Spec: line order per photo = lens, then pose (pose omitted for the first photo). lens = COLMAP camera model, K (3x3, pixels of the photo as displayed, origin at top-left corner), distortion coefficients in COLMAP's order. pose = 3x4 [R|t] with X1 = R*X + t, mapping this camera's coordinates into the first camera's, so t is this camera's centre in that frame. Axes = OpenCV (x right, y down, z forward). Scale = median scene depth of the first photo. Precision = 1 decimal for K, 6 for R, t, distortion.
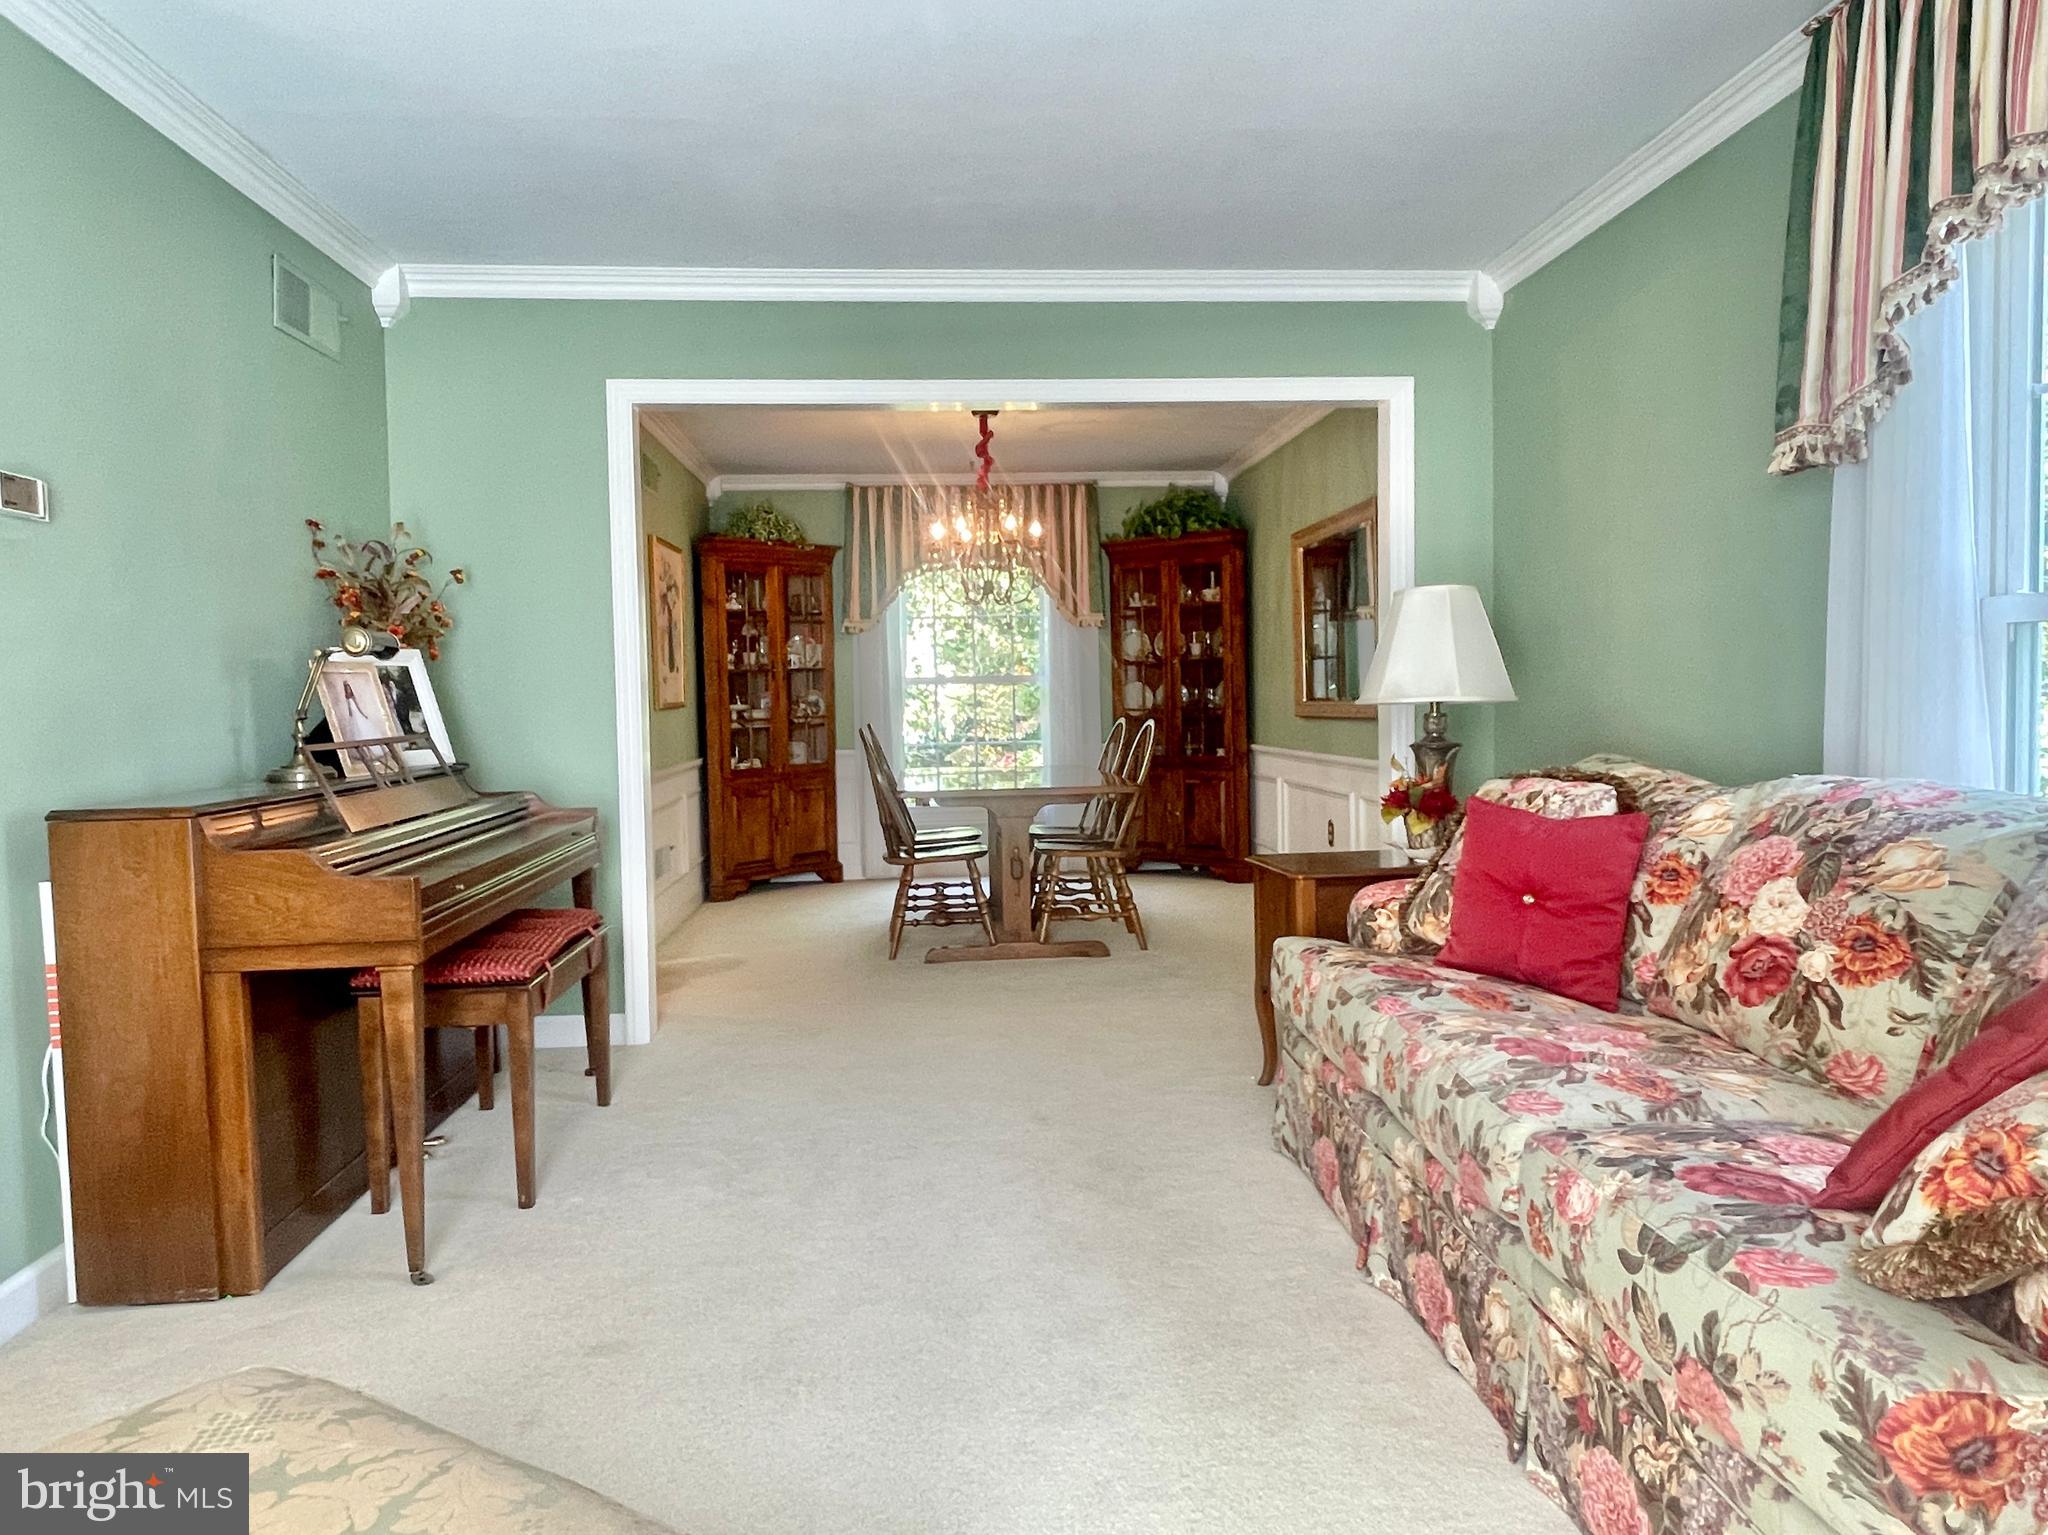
lens RADIAL K [[1280.3, 0, 1023.7], [0, 1280.3, 761.8], [0, 0, 1]] dist [-0.020463, -0.002820]
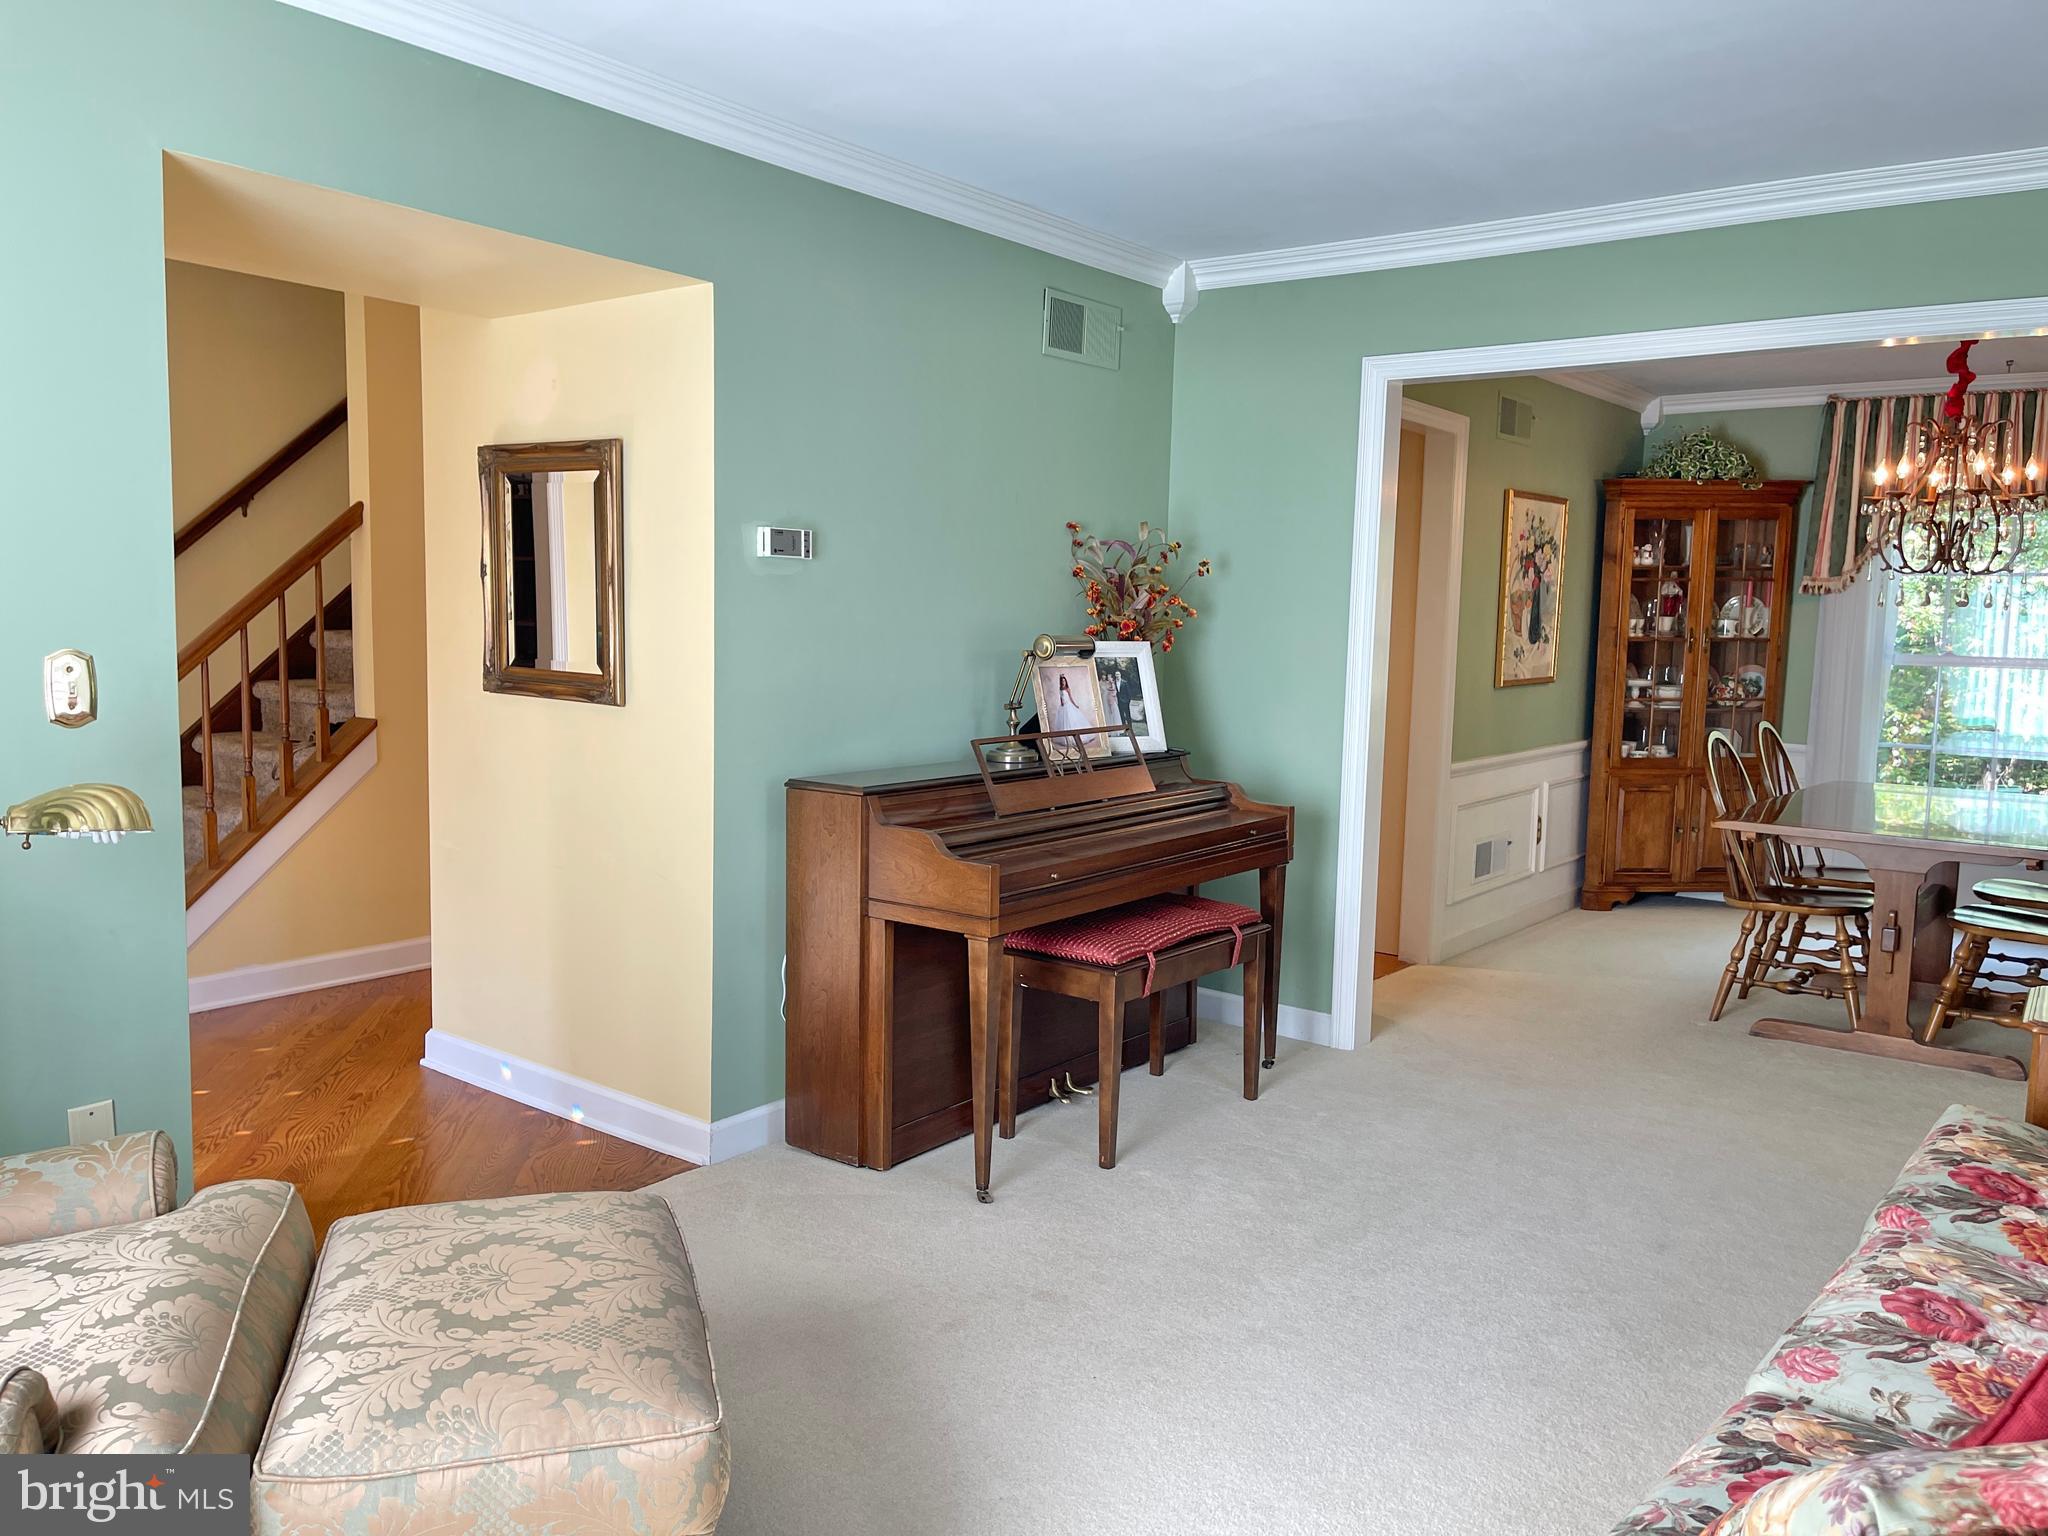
lens RADIAL K [[1548.2, 0, 1022.4], [0, 1548.2, 773.4], [0, 0, 1]] dist [0.030701, -0.042400]
pose [[0.729308, 0.105305, -0.676033, 0.308576], [-0.068175, 0.994352, 0.081341, -0.069429], [0.680781, -0.013234, 0.732368, -0.026152]]
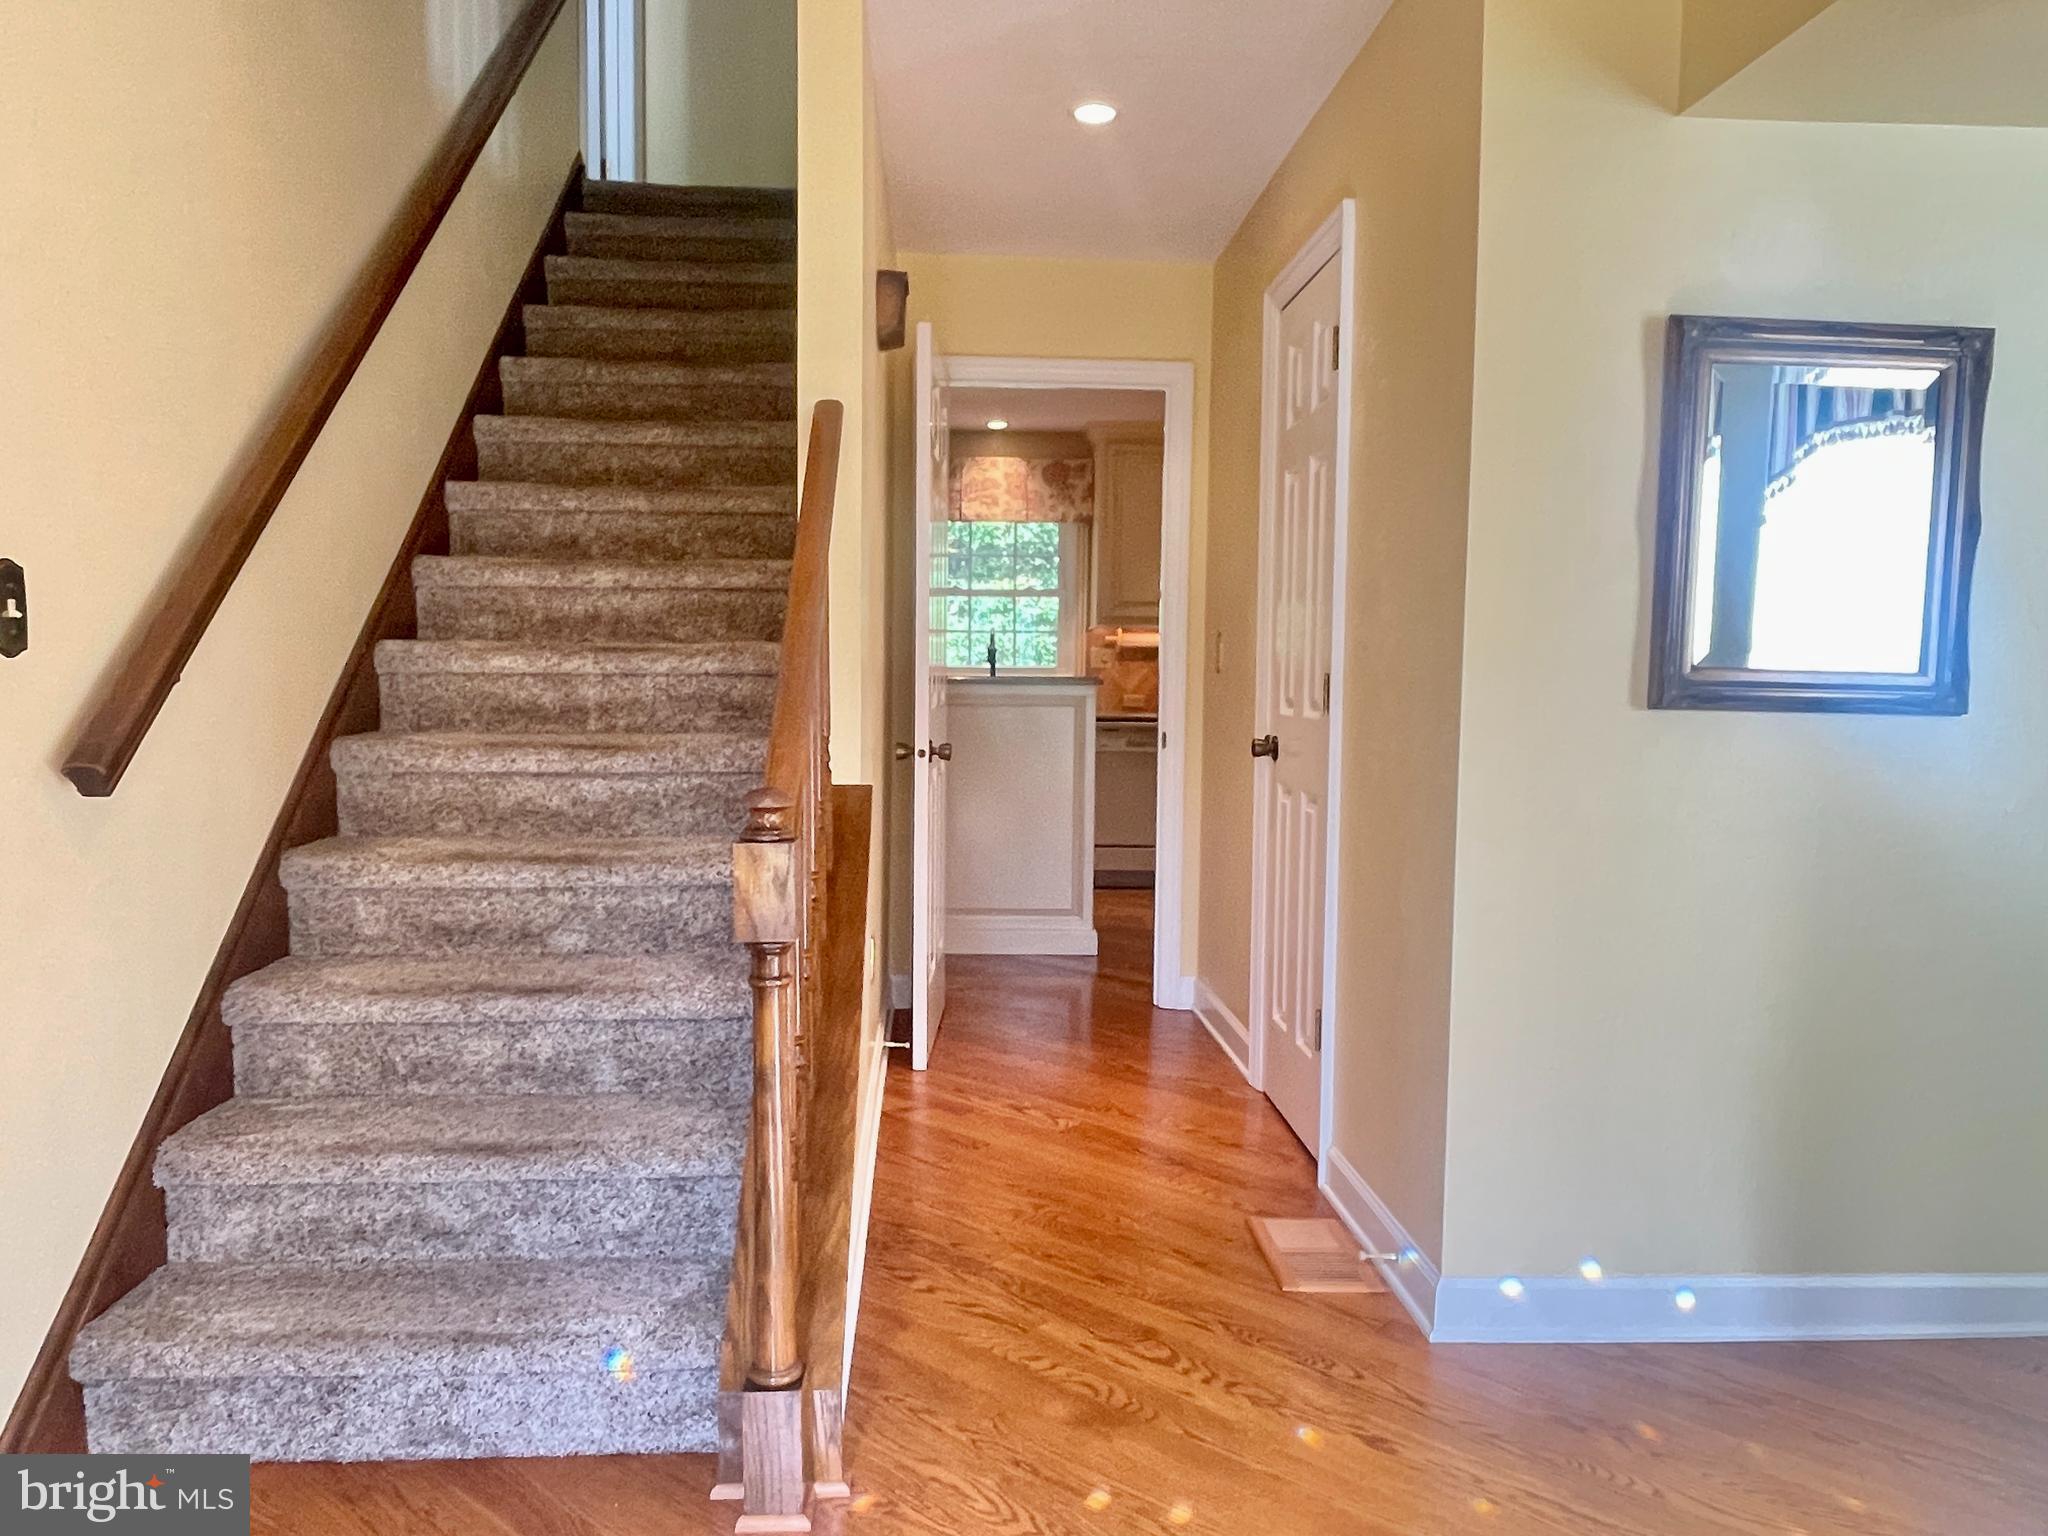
lens RADIAL K [[1424.4, 0, 1023.6], [0, 1424.4, 771.2], [0, 0, 1]] dist [0.001712, 0.001231]
pose [[0.999049, 0.033102, -0.028368, -1.012076], [-0.032613, 0.999314, 0.017546, 0.017099], [0.028929, -0.016604, 0.999444, -0.123011]]
